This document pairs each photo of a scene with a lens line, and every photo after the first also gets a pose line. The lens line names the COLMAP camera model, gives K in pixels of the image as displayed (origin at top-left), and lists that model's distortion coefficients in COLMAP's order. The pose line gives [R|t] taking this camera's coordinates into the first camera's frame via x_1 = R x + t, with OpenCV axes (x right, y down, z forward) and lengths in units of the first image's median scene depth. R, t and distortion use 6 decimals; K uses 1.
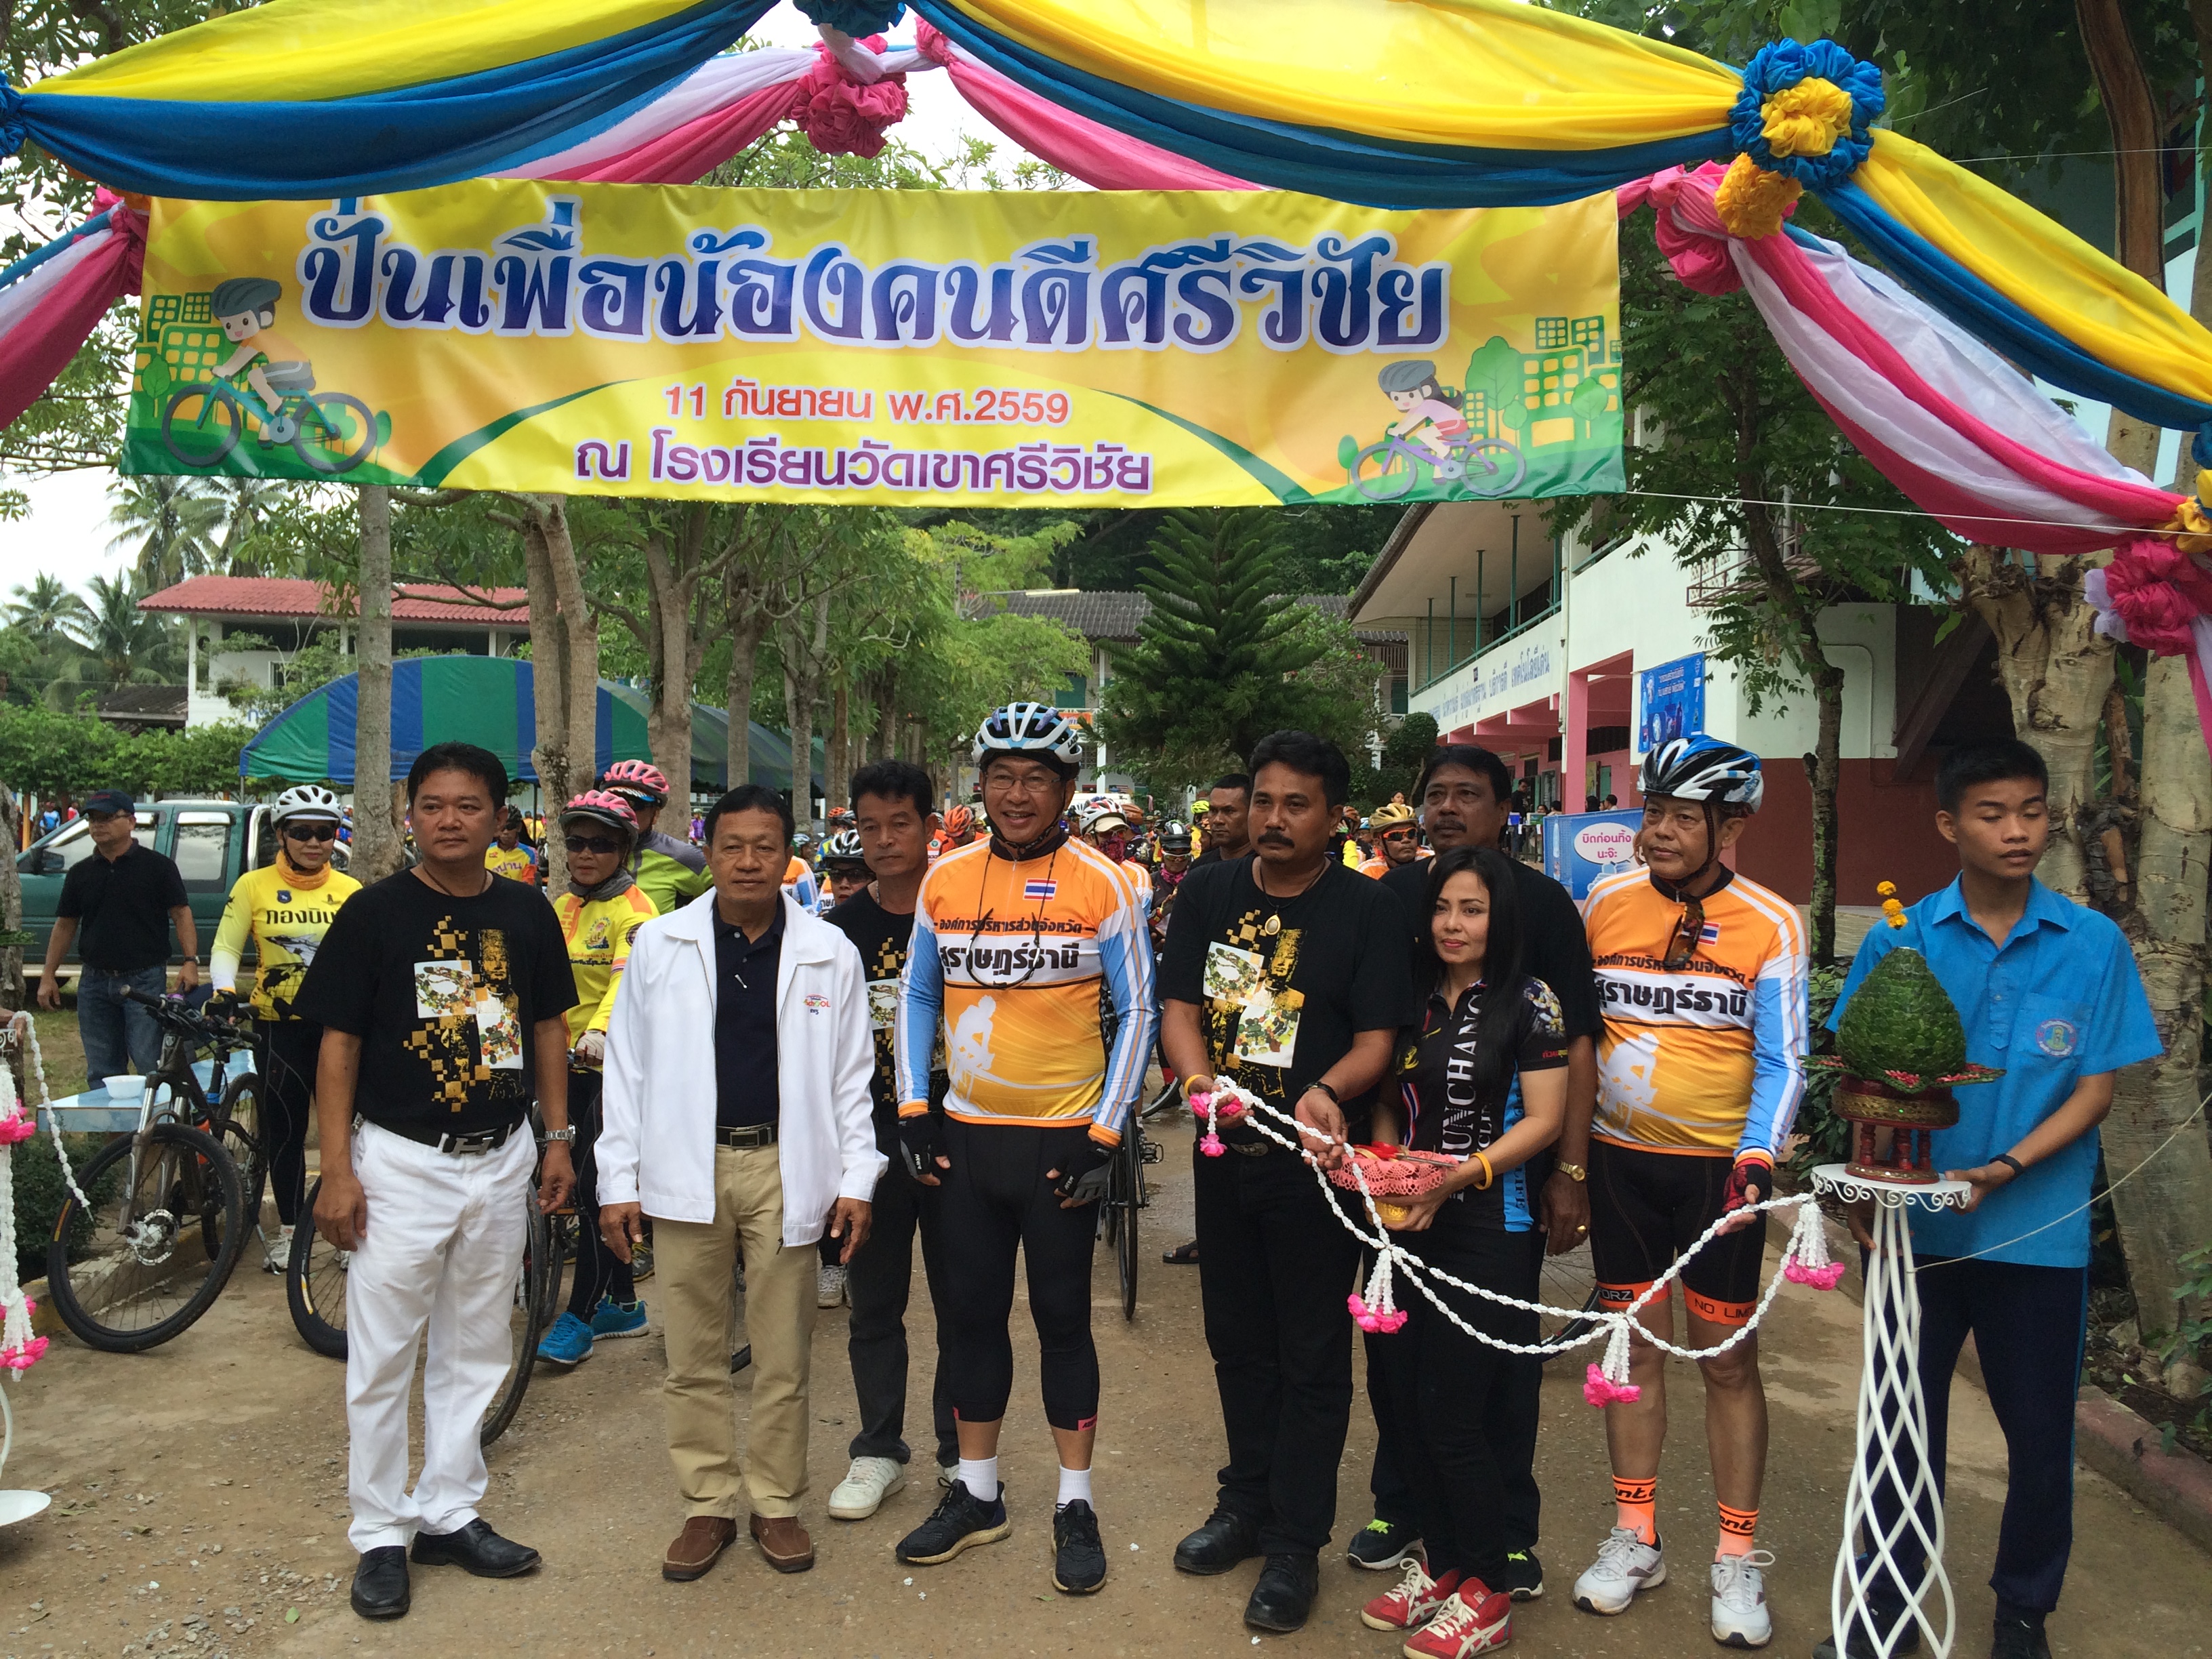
lens RADIAL K [[1876.3, 0, 1103.1], [0, 1876.3, 802.6], [0, 0, 1]] dist [0.126038, -0.193621]
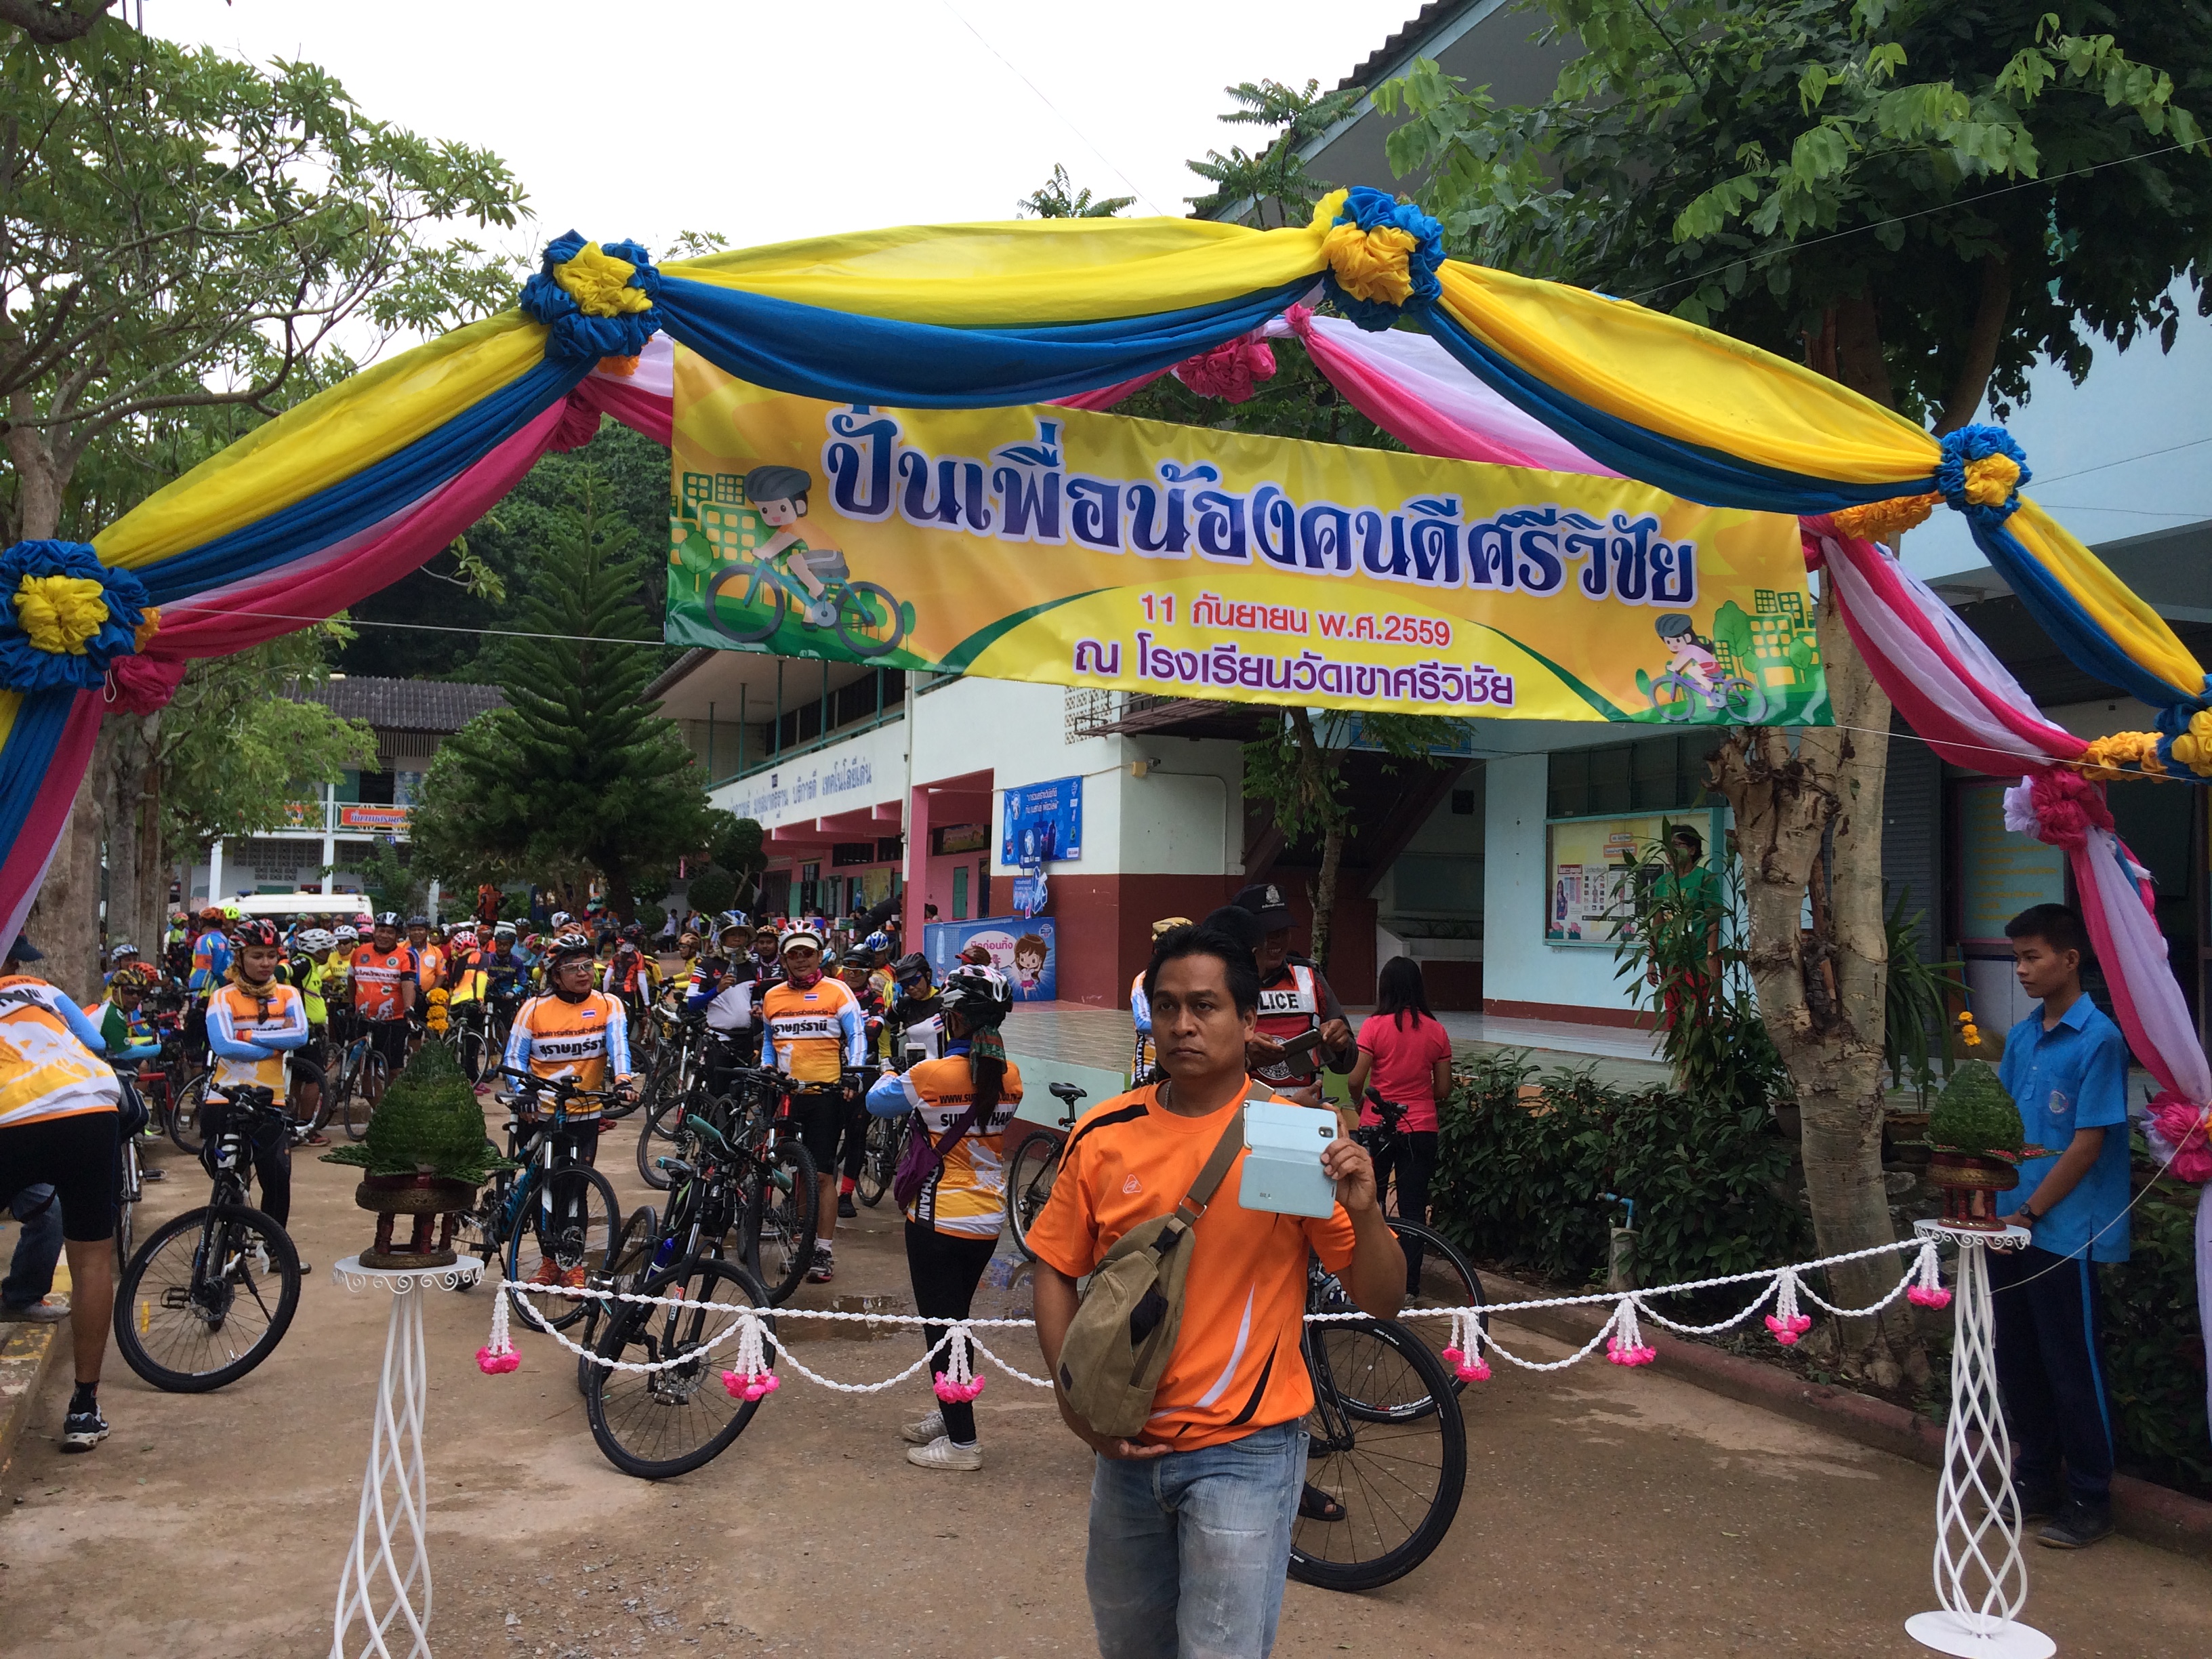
lens RADIAL K [[1876.3, 0, 1103.1], [0, 1876.3, 802.6], [0, 0, 1]] dist [0.126038, -0.193621]
pose [[0.908215, 0.023647, 0.417836, -0.722462], [-0.001983, 0.998634, -0.052206, -0.036915], [-0.418500, 0.046586, 0.907021, -0.002824]]
